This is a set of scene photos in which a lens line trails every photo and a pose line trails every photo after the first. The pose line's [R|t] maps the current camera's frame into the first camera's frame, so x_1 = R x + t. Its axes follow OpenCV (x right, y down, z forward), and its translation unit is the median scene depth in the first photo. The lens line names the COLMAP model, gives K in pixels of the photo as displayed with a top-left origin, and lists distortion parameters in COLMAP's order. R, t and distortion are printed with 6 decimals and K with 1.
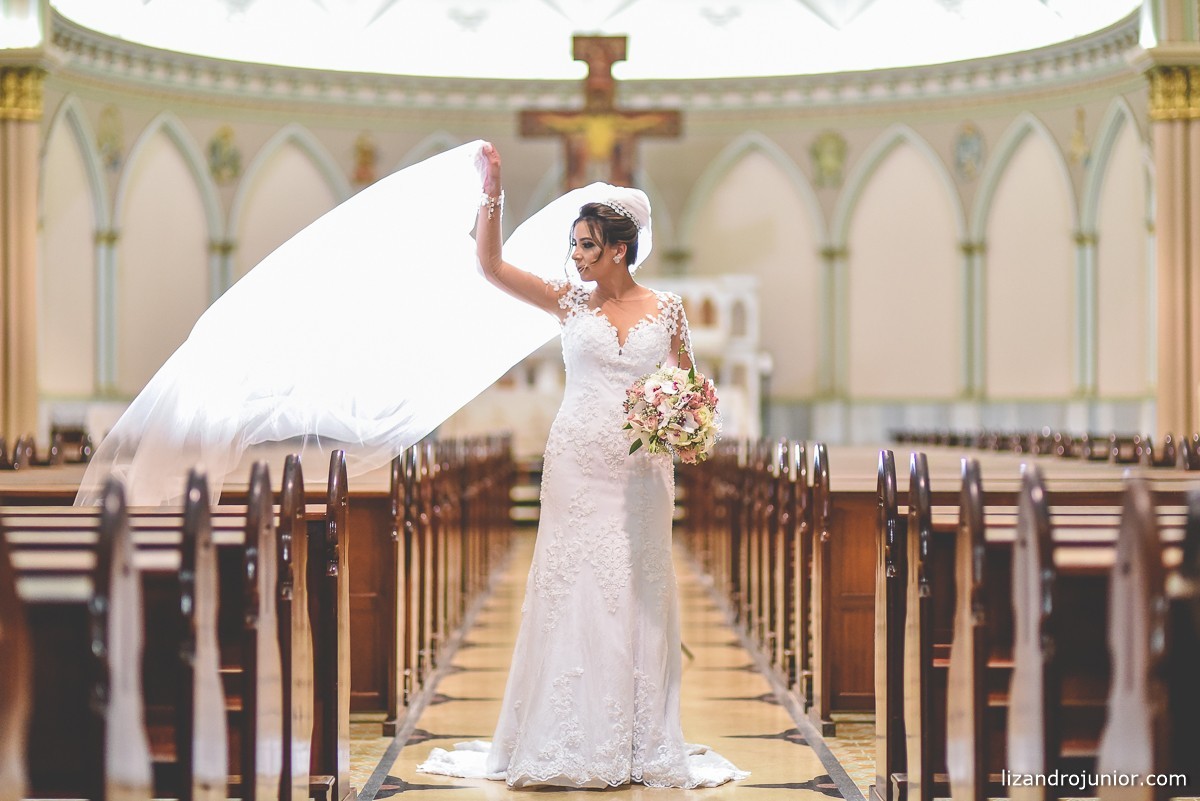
lens RADIAL K [[2894.2, 0, 608.9], [0, 2894.2, 401.3], [0, 0, 1]] dist [0.015479, 0.000000]
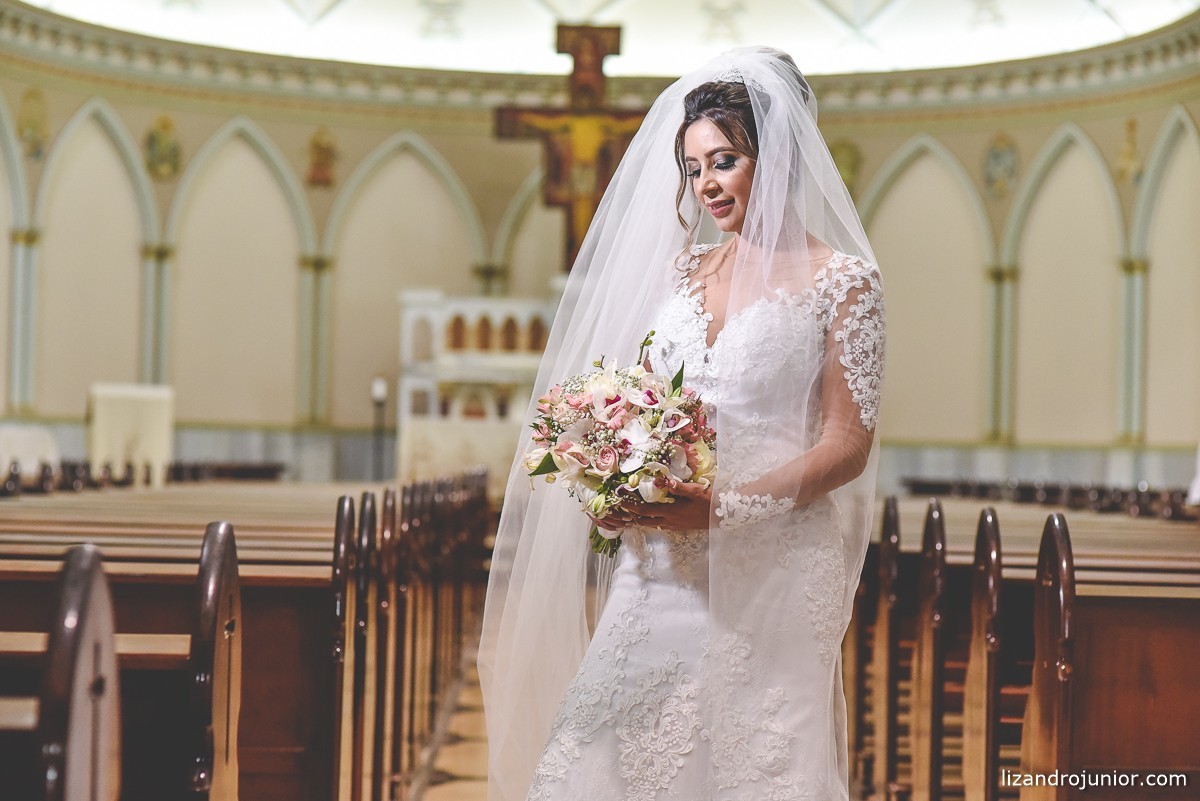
lens RADIAL K [[2894.2, 0, 590.0], [0, 2894.2, 398.6], [0, 0, 1]] dist [0.015479, 0.000000]
pose [[0.999672, 0.024073, 0.008793, -0.008092], [-0.023953, 0.999622, -0.013491, 0.000291], [-0.009114, 0.013276, 0.999870, 0.113660]]
